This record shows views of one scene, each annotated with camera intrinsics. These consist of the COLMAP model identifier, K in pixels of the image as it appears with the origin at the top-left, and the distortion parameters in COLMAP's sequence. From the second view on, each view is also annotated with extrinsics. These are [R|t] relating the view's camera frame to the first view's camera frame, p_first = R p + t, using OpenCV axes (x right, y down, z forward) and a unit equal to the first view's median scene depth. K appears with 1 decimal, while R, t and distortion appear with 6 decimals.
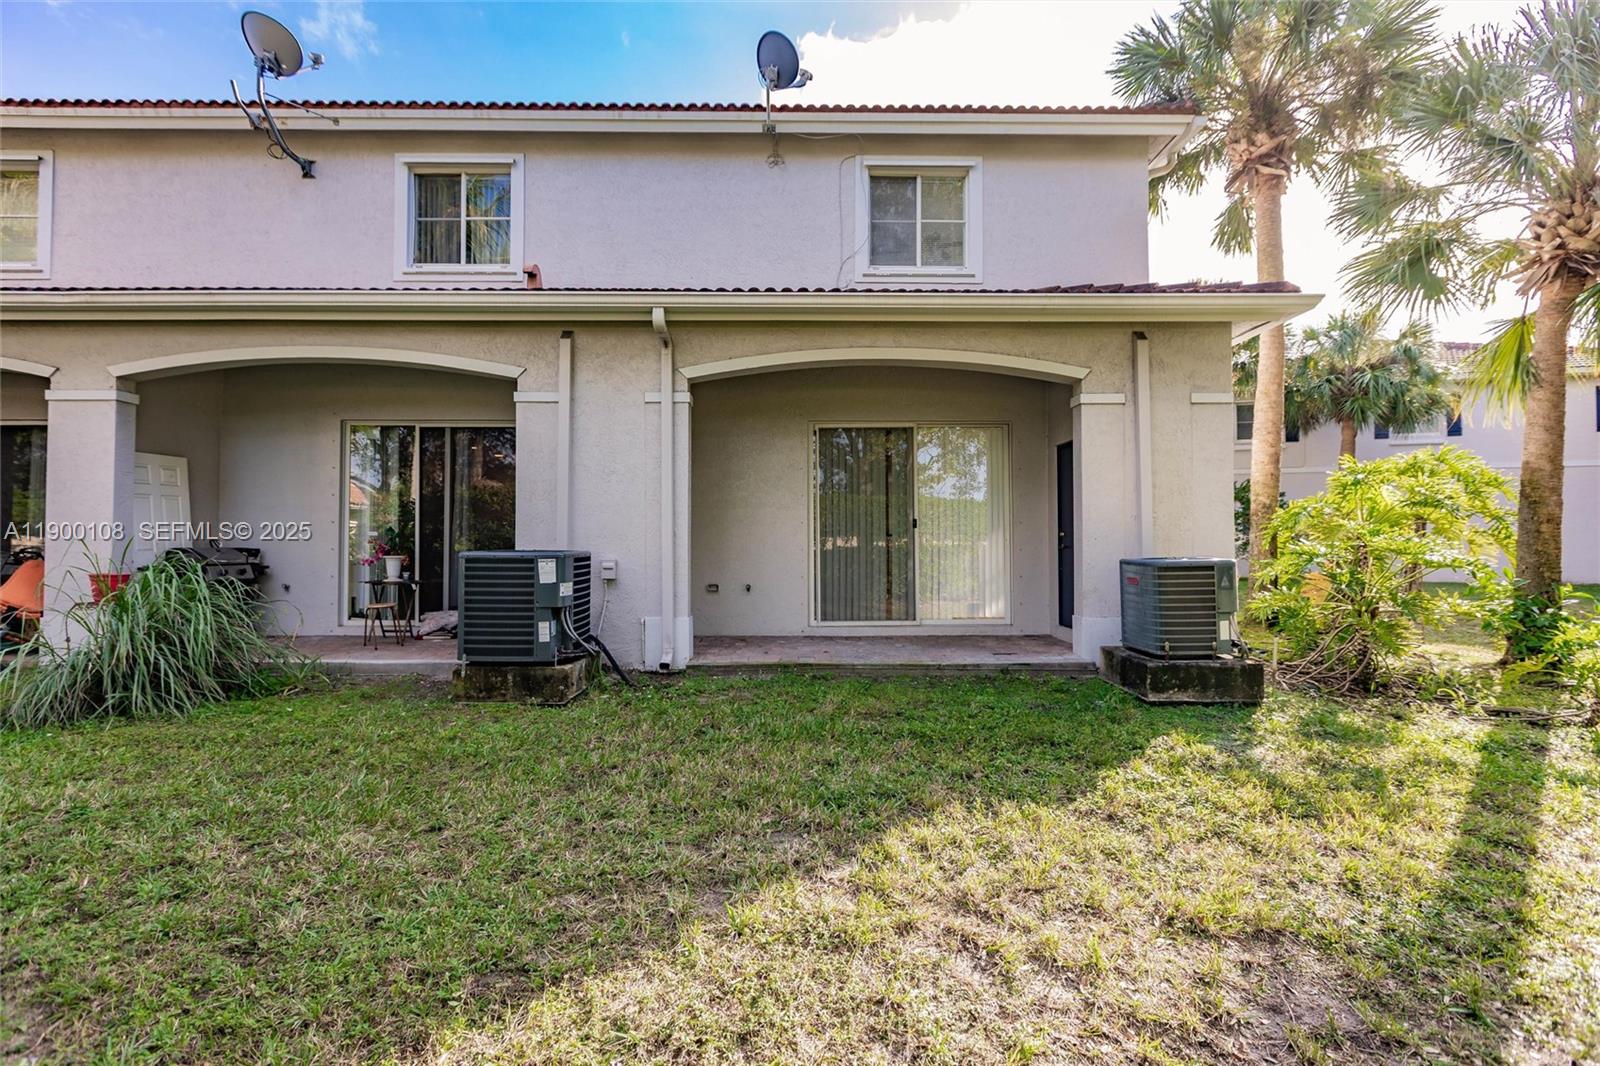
lens RADIAL K [[704.6, 0, 800.3], [0, 704.6, 528.8], [0, 0, 1]] dist [0.002689, -0.000932]
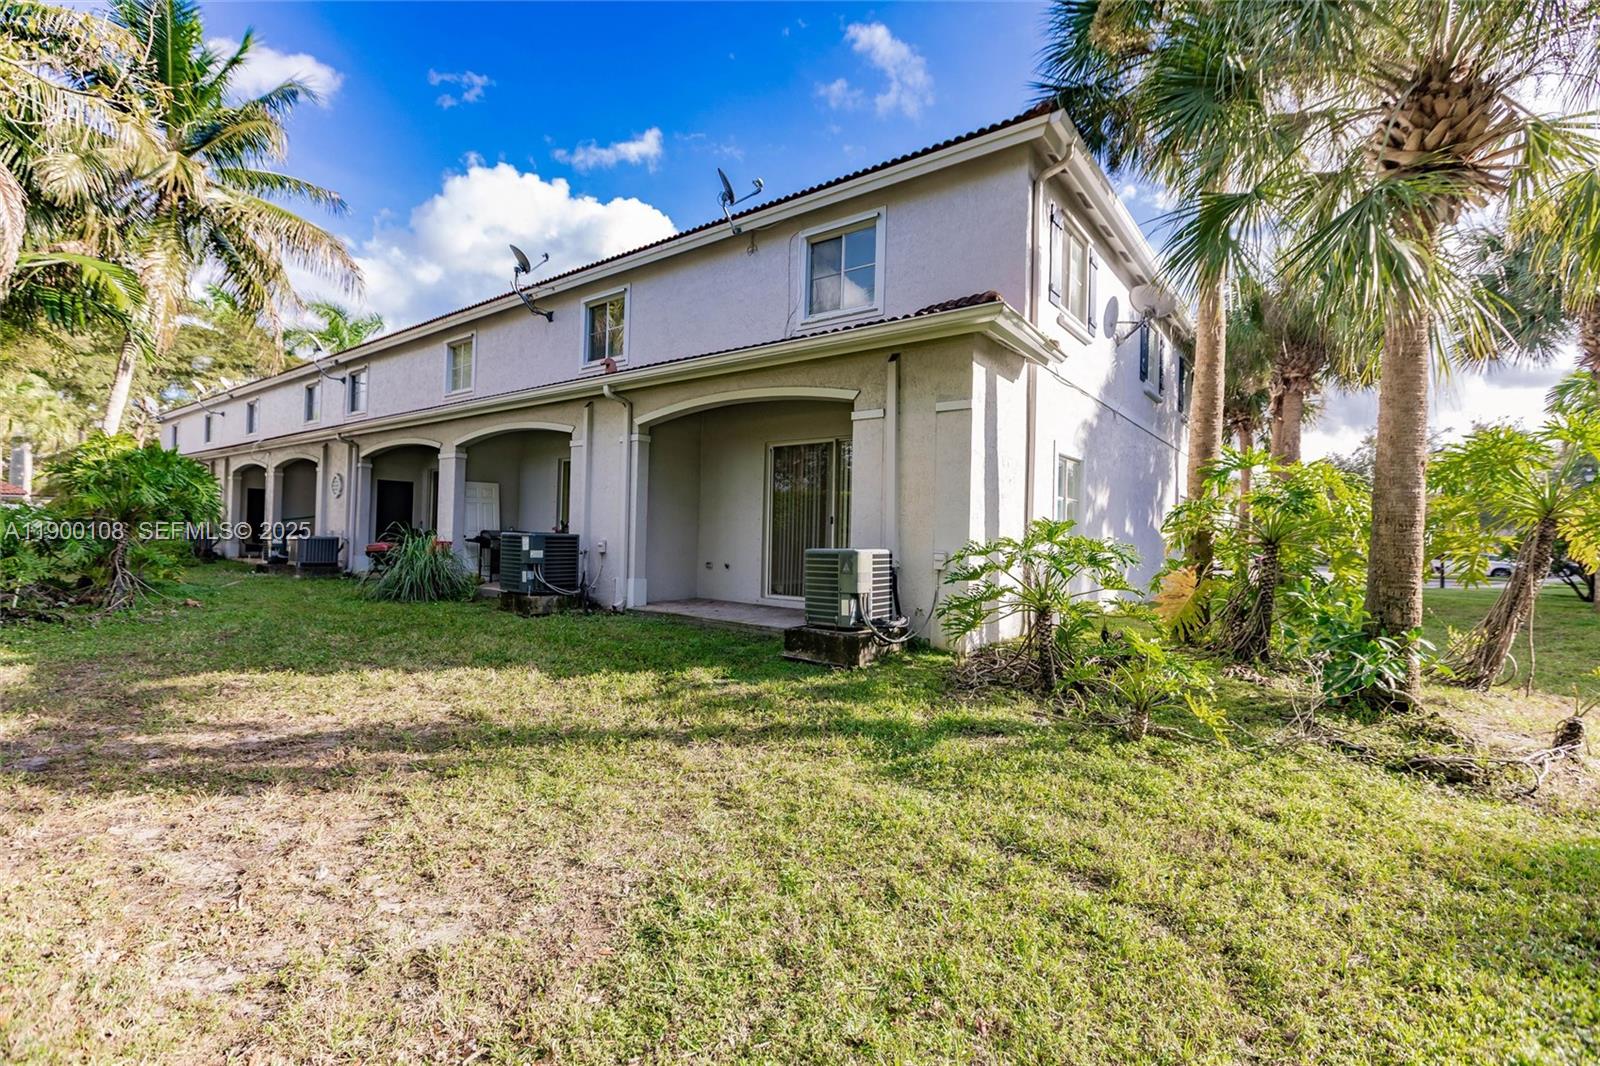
lens RADIAL K [[704.6, 0, 811.1], [0, 704.6, 532.7], [0, 0, 1]] dist [0.002689, -0.000932]
pose [[0.791013, 0.016697, -0.611571, 0.955518], [-0.012966, 0.999861, 0.010528, 0.002215], [0.611661, -0.000398, 0.791120, 0.005244]]
